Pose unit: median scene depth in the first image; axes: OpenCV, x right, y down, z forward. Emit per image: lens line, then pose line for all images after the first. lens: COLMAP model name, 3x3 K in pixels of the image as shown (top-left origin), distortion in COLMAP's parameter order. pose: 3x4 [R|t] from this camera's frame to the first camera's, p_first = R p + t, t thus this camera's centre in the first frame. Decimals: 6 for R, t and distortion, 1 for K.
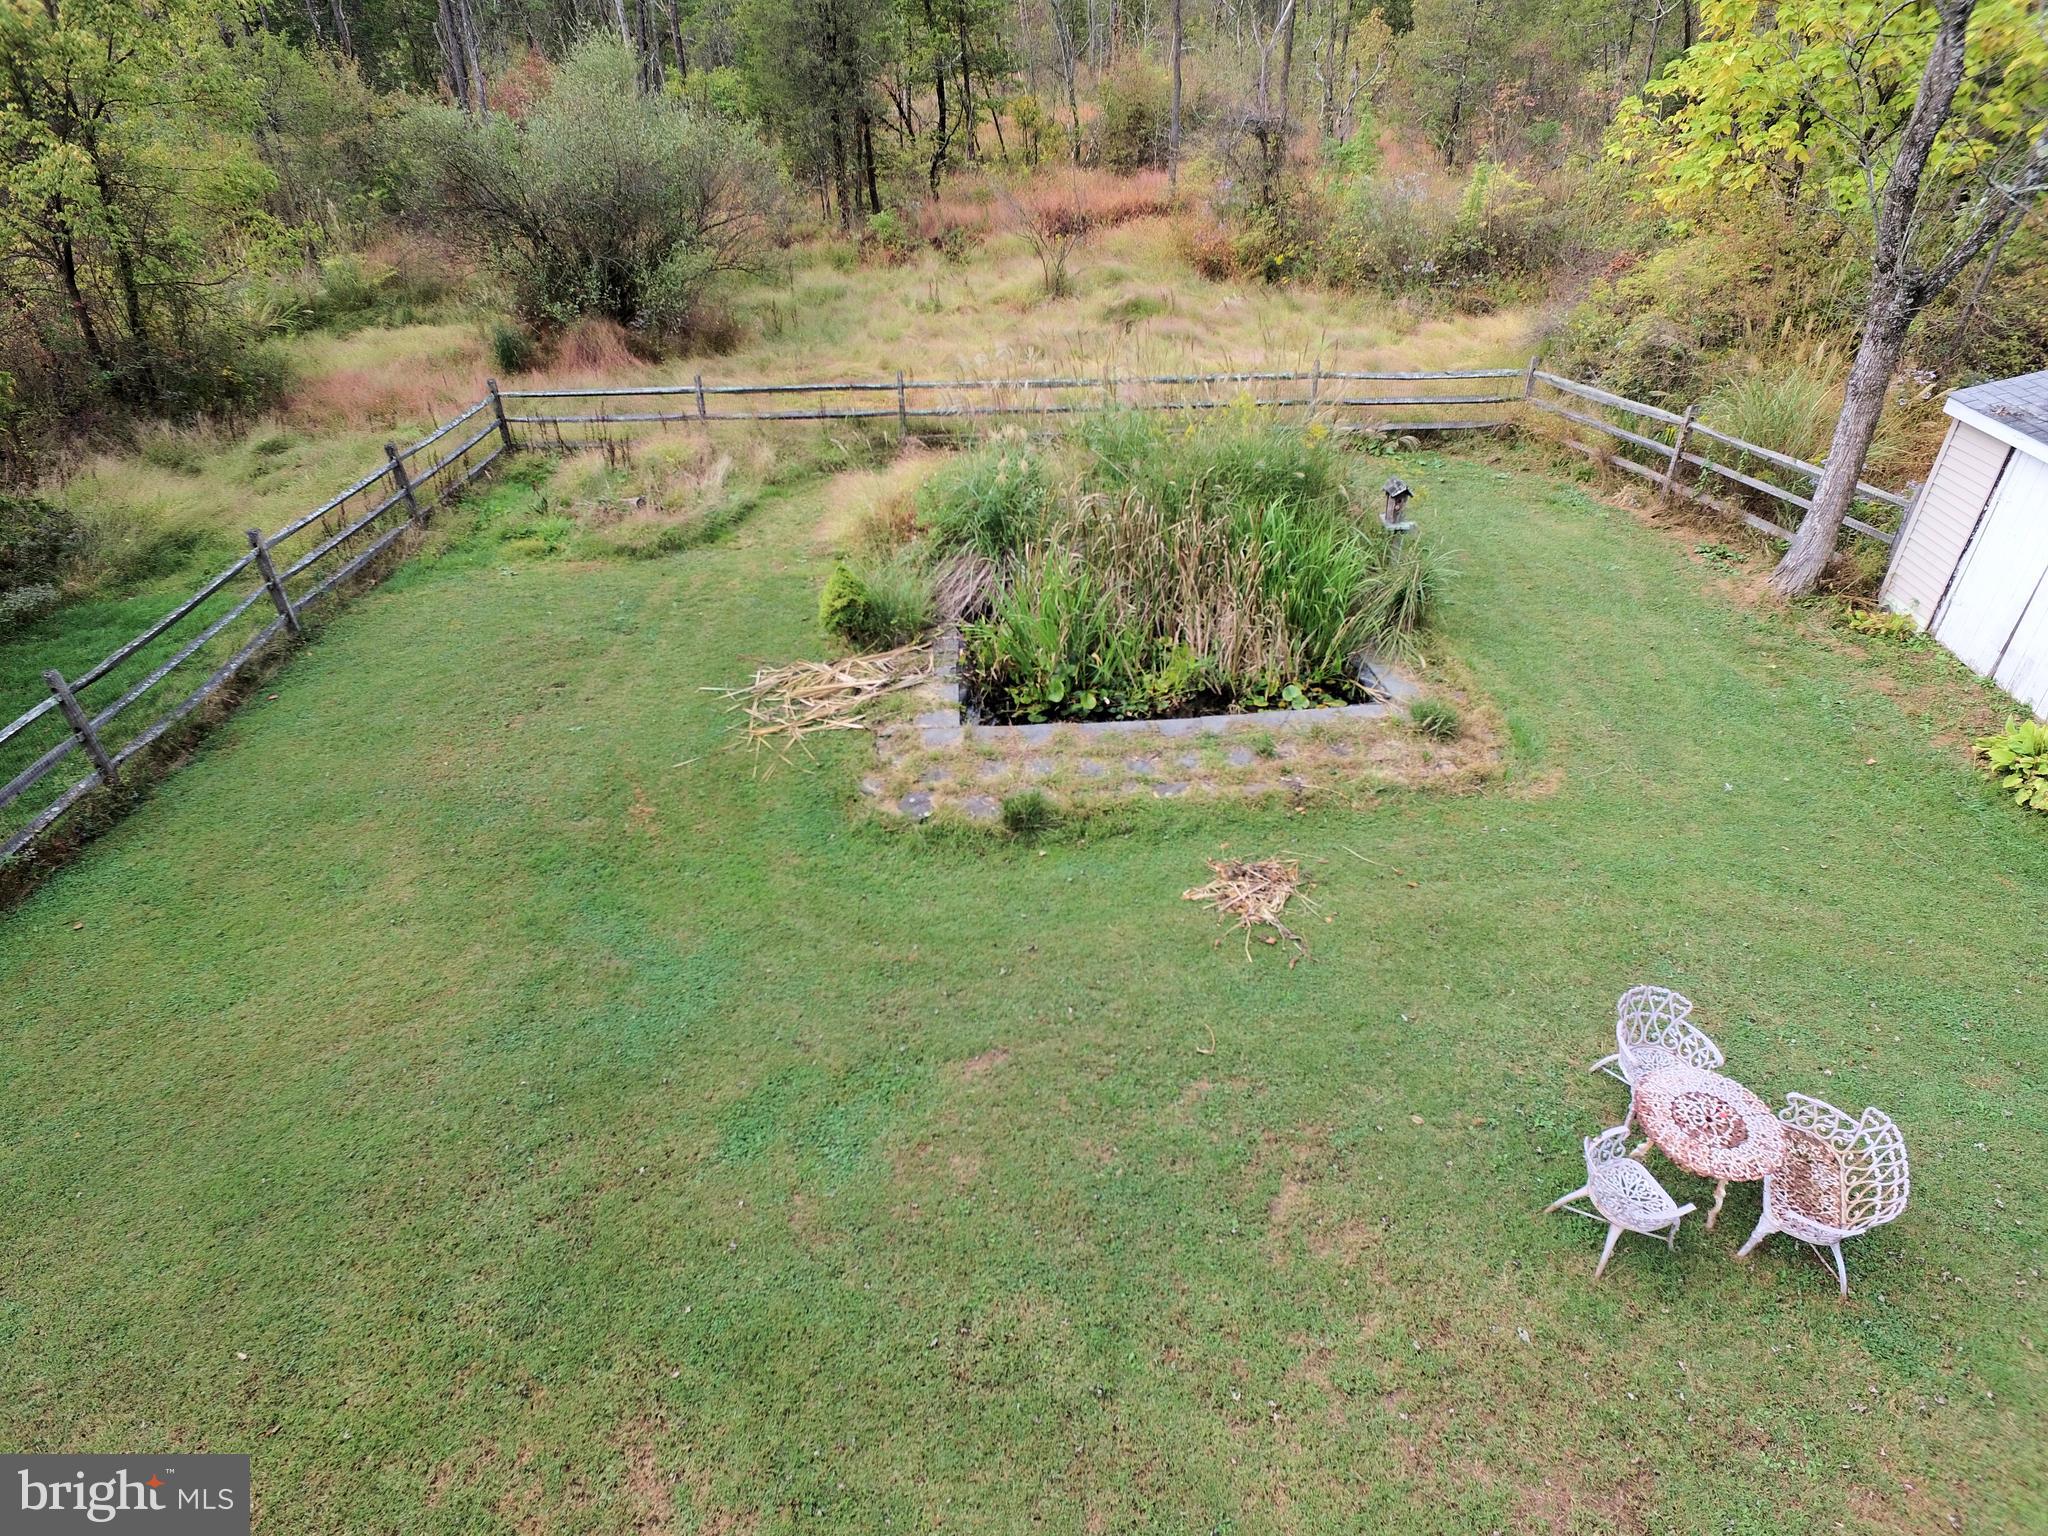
lens RADIAL K [[1181.1, 0, 1024.0], [0, 1181.1, 768.0], [0, 0, 1]] dist [-0.025273, 0.023345]
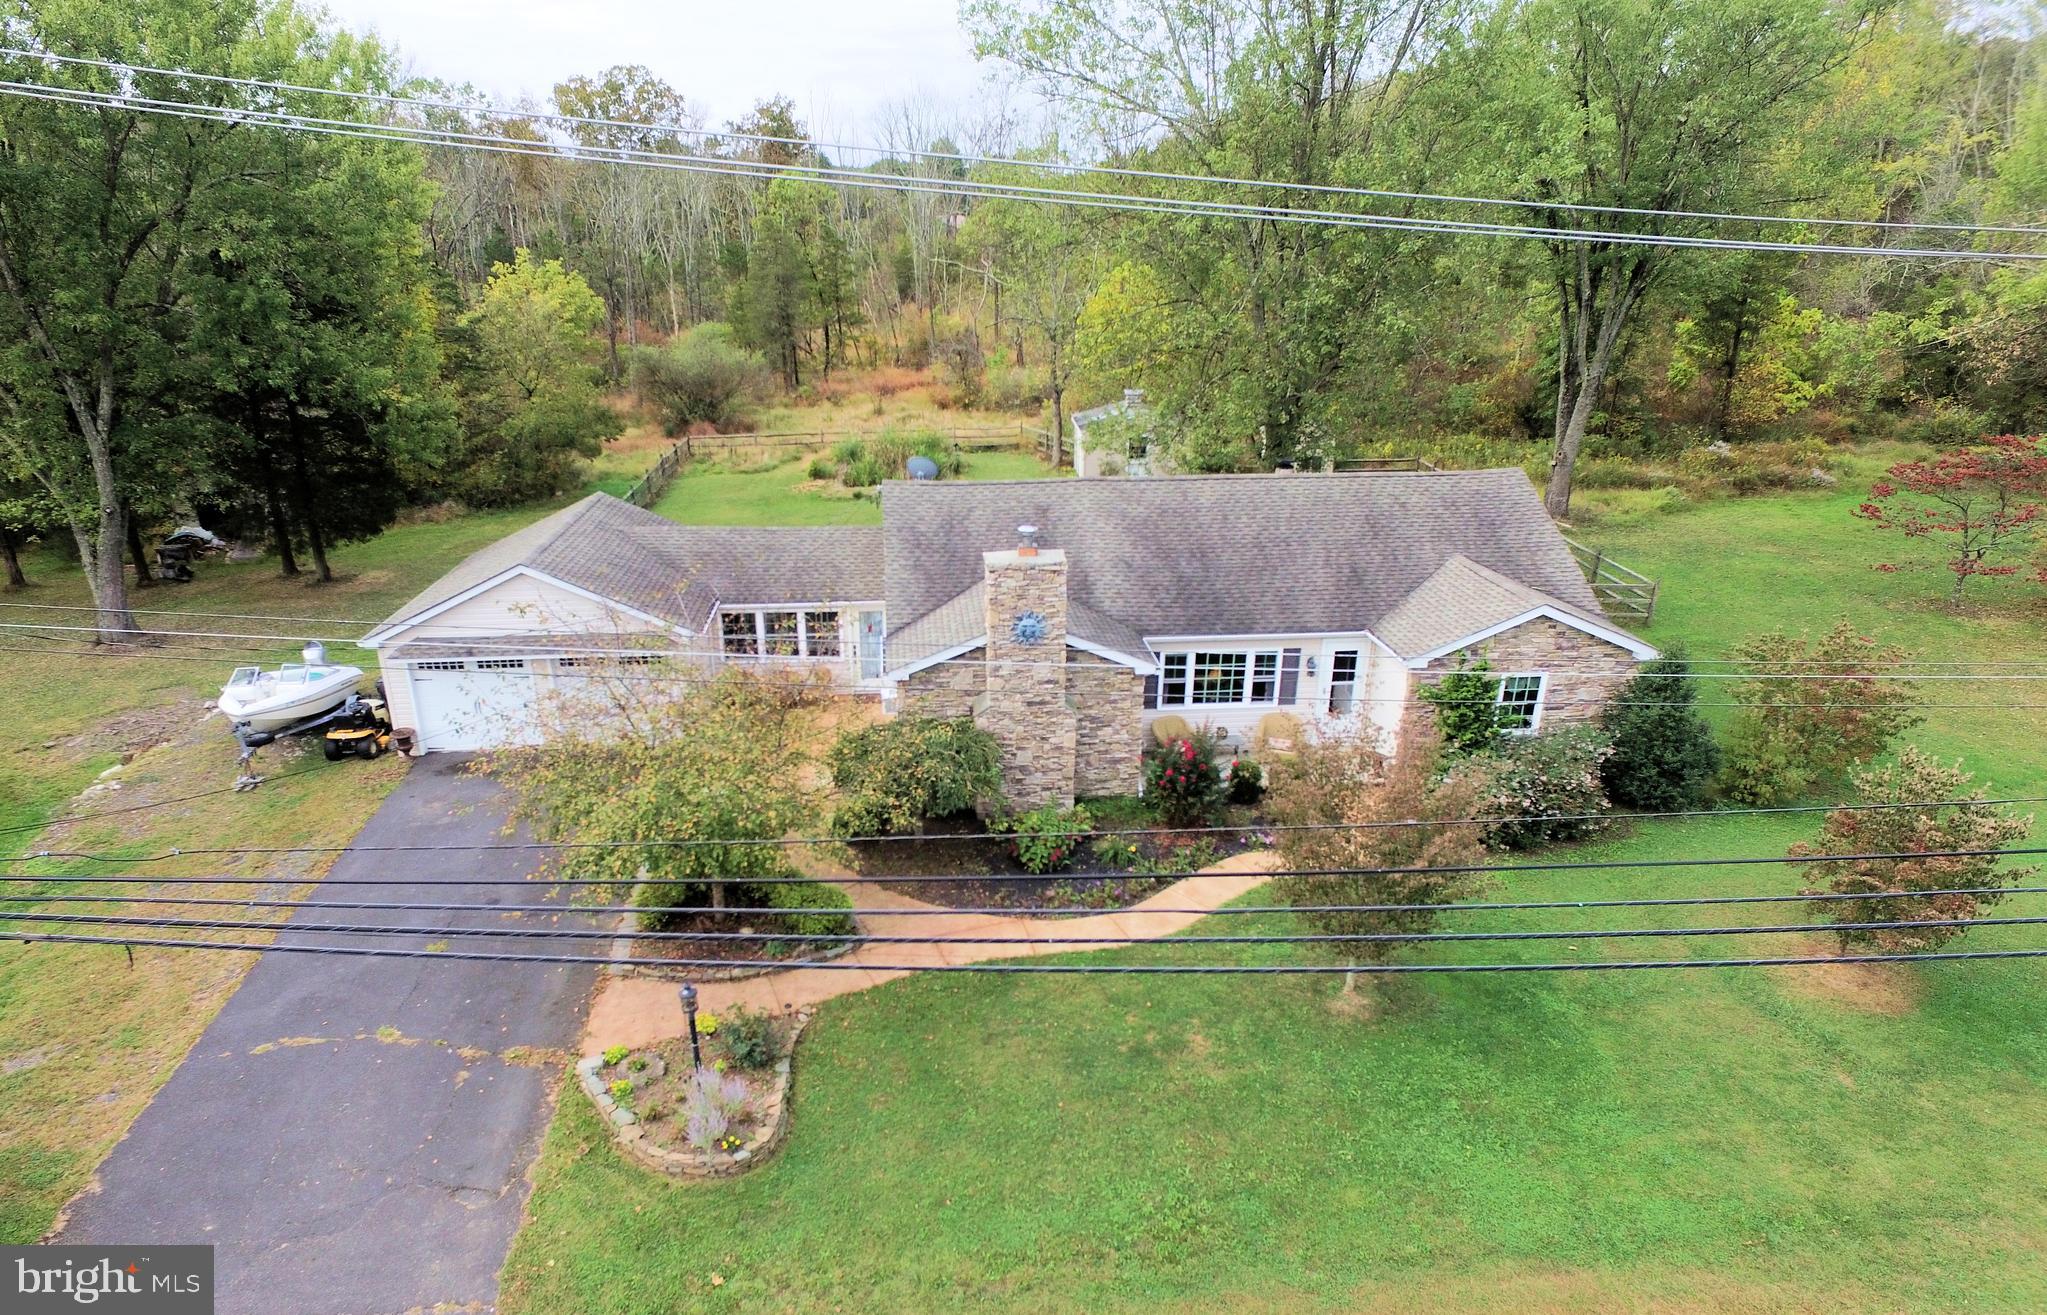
lens RADIAL K [[1280.7, 0, 985.9], [0, 1280.7, 659.2], [0, 0, 1]] dist [-0.018973, 0.000382]
pose [[0.997448, -0.018989, 0.068825, 0.070057], [0.035198, 0.969482, -0.242623, 0.922067], [-0.062117, 0.244426, 0.967676, -1.819220]]
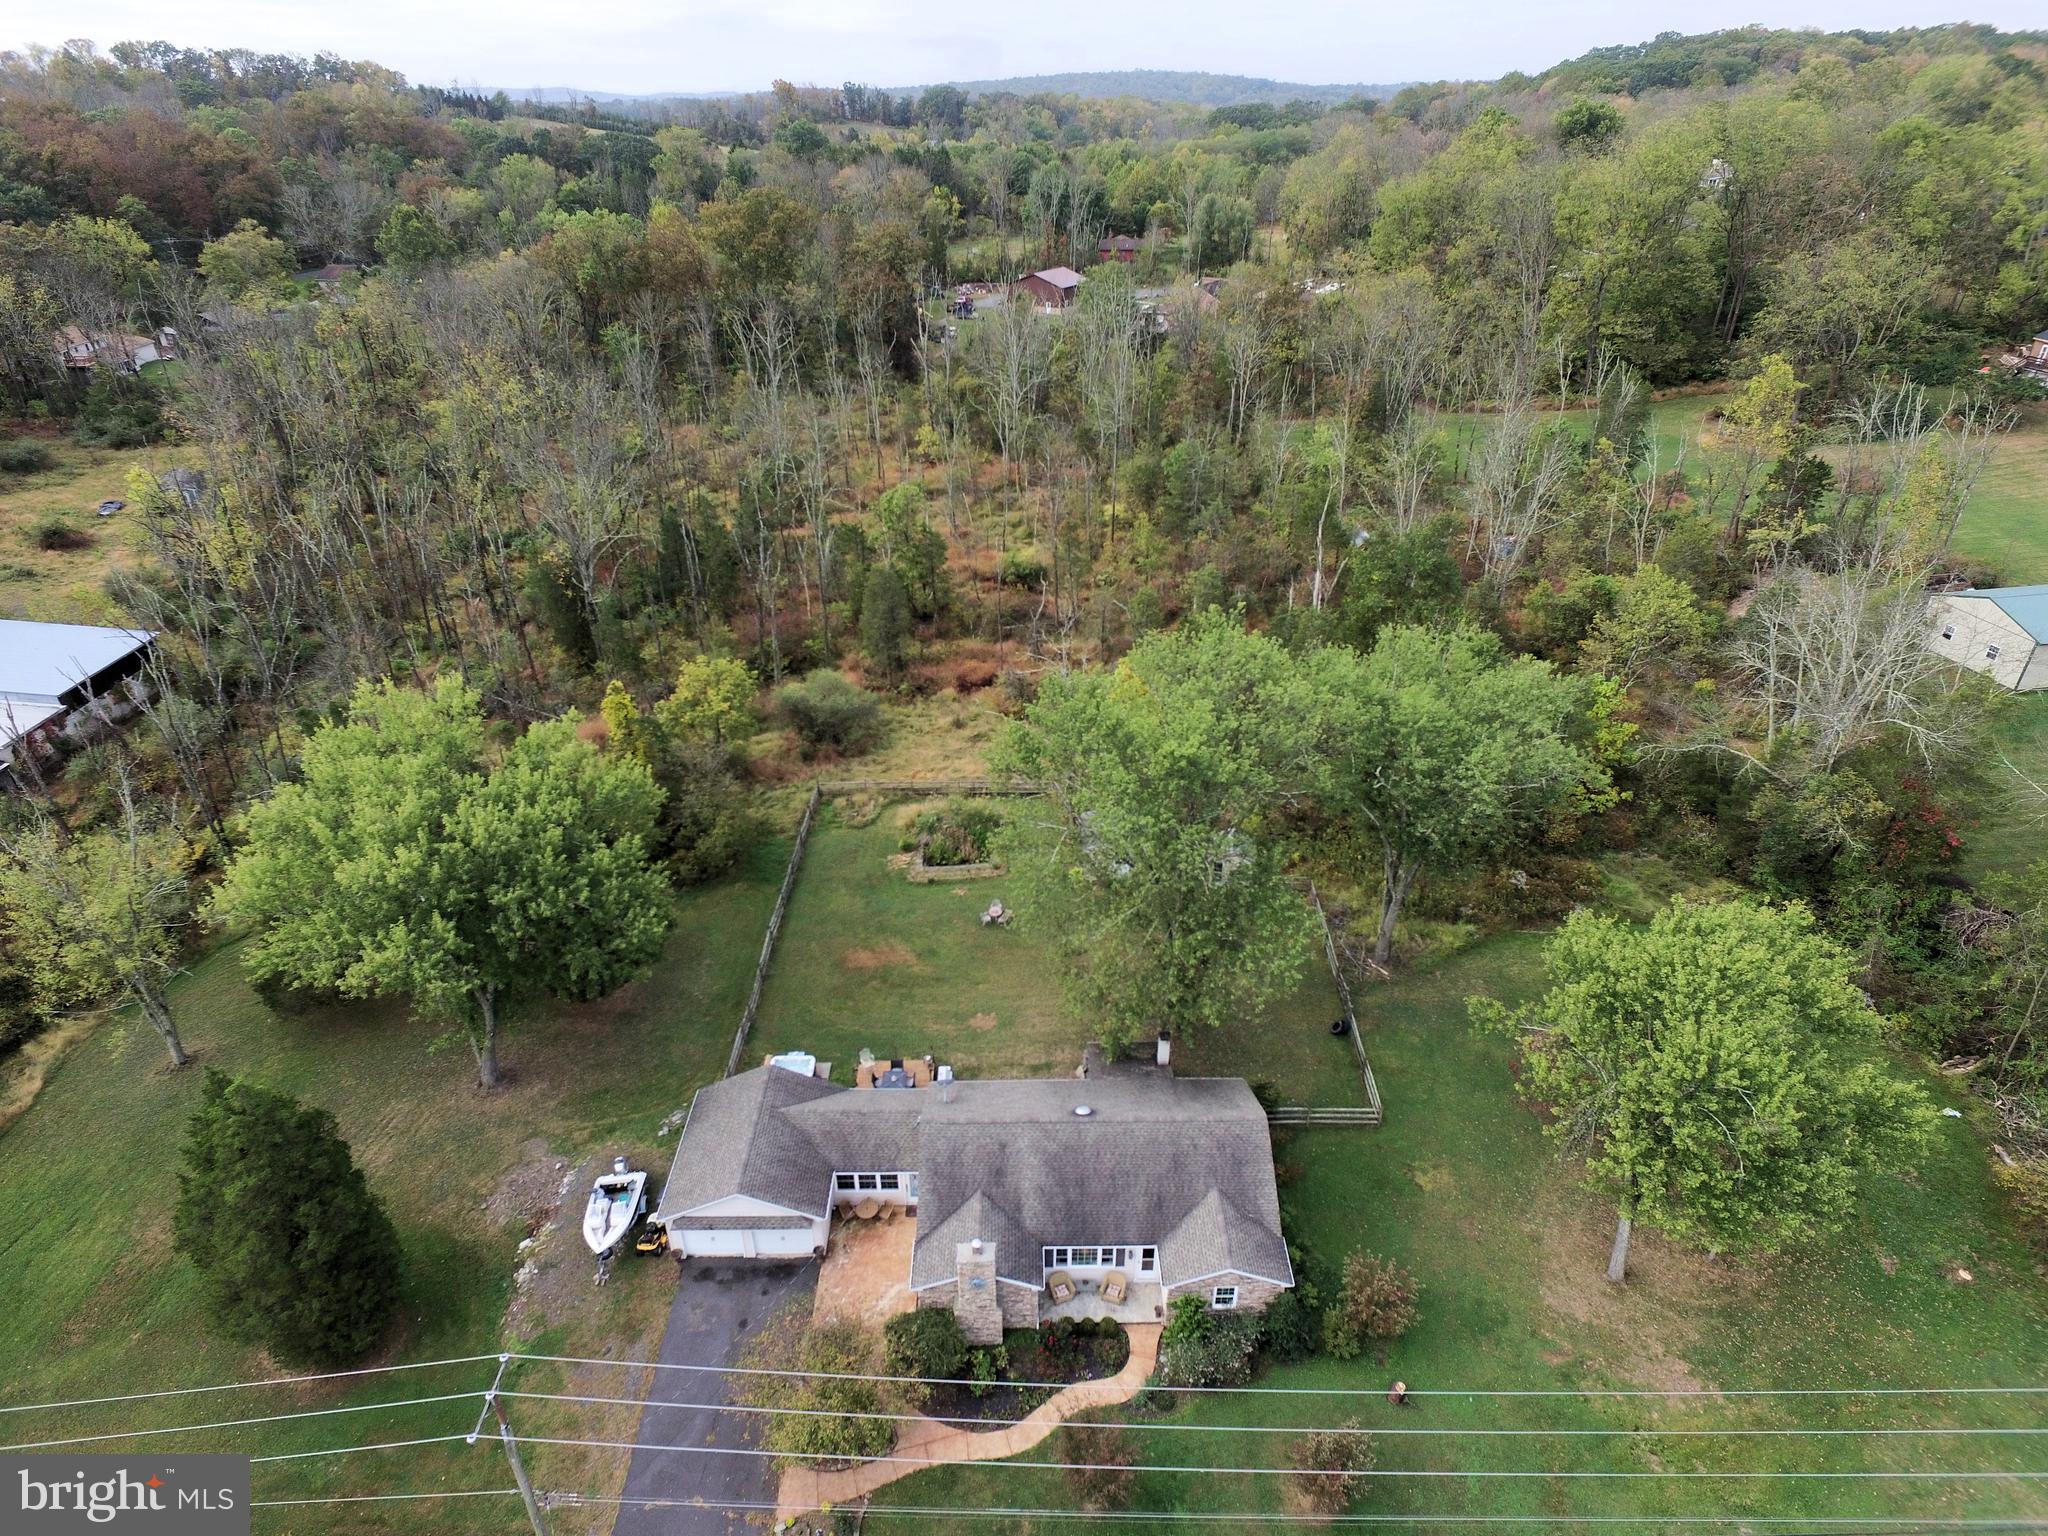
lens RADIAL K [[1181.1, 0, 1024.0], [0, 1181.1, 768.0], [0, 0, 1]] dist [-0.025273, 0.023345]
pose [[0.999976, 0.000840, 0.006945, 0.240557], [-0.000469, 0.998586, -0.053150, -0.122822], [-0.006980, 0.053145, 0.998562, -2.885751]]
